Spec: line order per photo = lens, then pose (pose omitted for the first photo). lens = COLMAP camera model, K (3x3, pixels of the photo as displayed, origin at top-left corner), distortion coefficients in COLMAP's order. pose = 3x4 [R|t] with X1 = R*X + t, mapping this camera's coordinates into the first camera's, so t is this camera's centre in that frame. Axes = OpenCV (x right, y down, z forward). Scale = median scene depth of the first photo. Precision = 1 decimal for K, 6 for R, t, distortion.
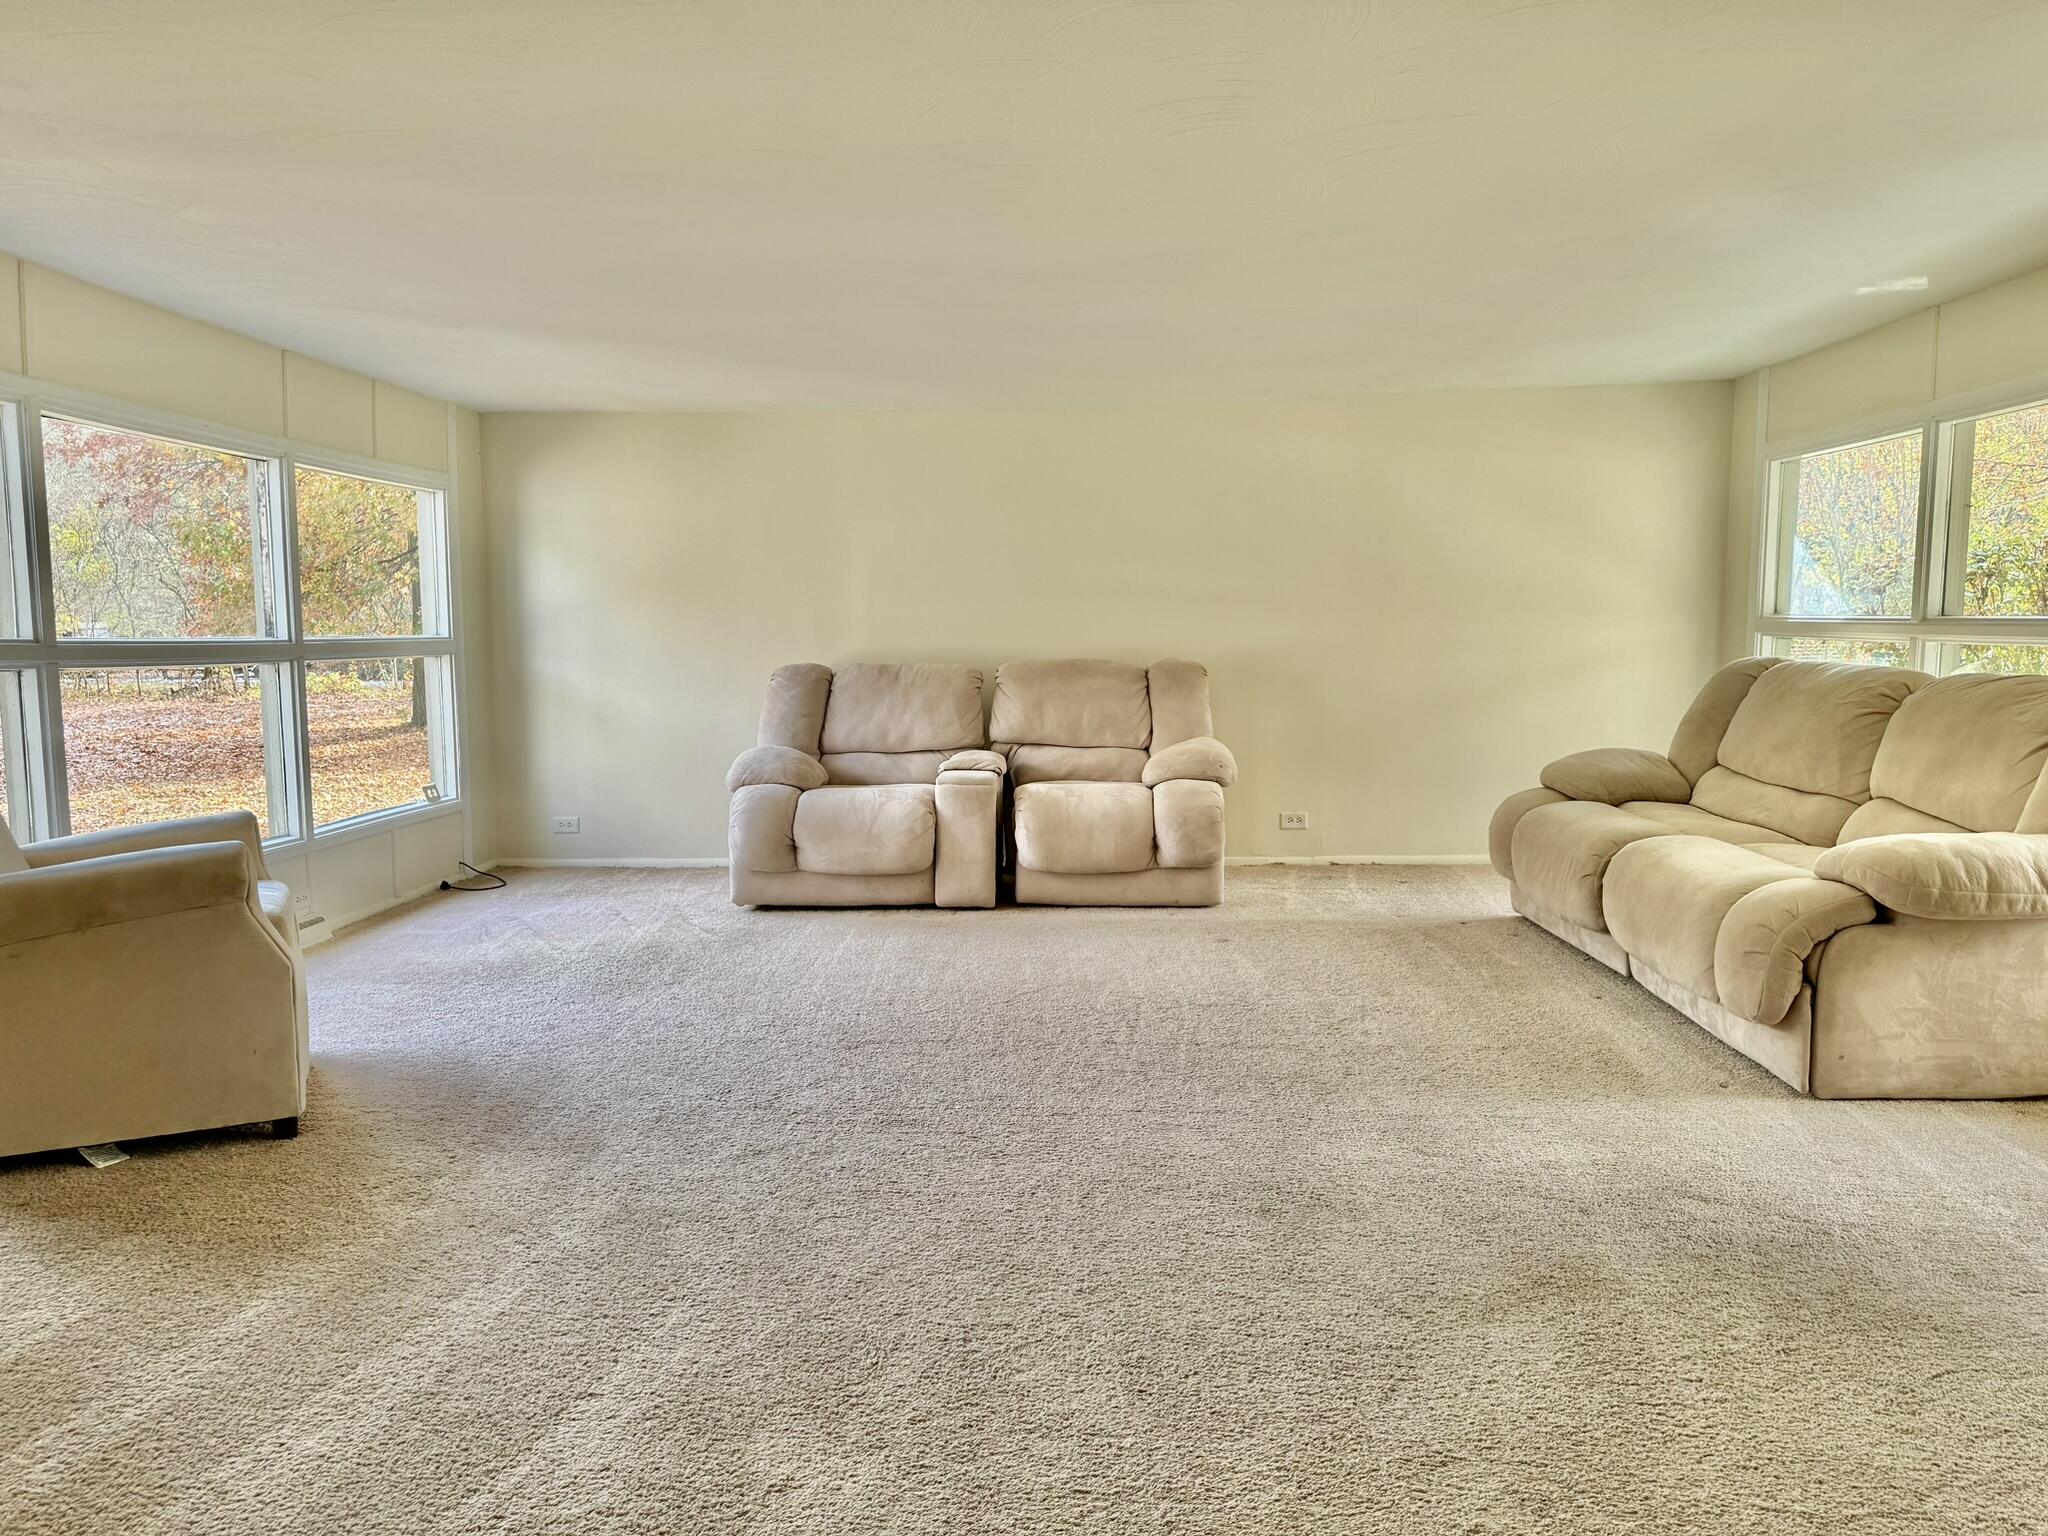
lens RADIAL K [[1440.1, 0, 1024.0], [0, 1440.1, 768.0], [0, 0, 1]] dist [0.093187, -0.141277]
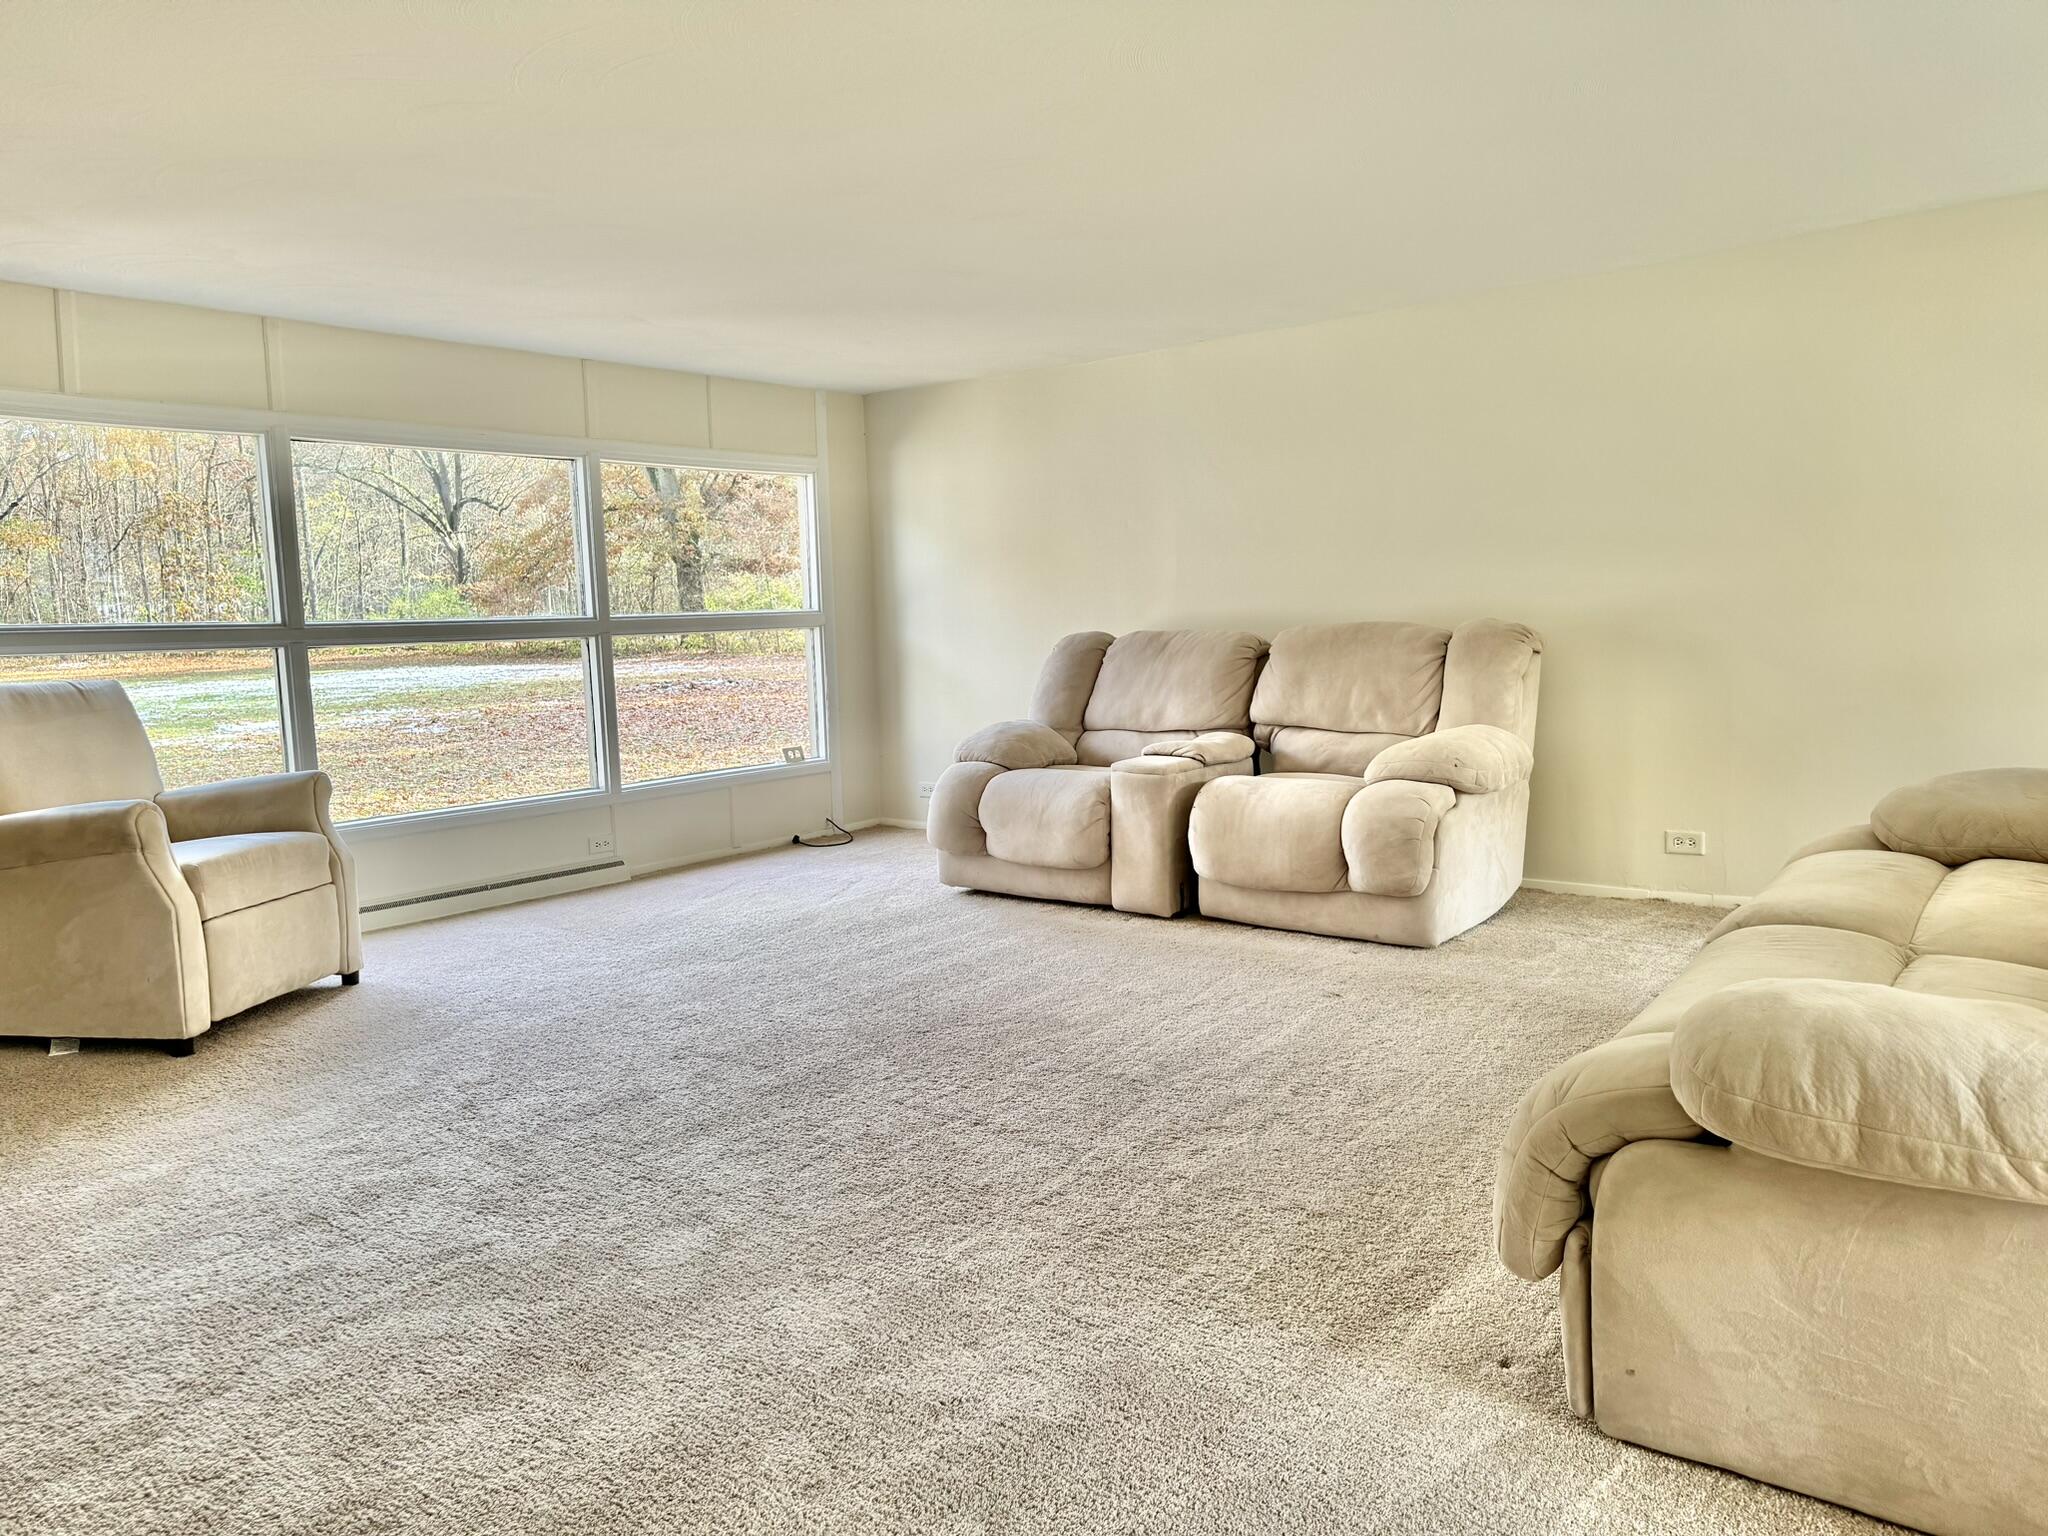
lens RADIAL K [[1440.1, 0, 1024.0], [0, 1440.1, 768.0], [0, 0, 1]] dist [0.093187, -0.141277]
pose [[0.814099, 0.048160, -0.578726, 0.403832], [-0.029275, 0.998692, 0.041927, -0.025892], [0.579988, -0.017190, 0.814444, 0.253821]]
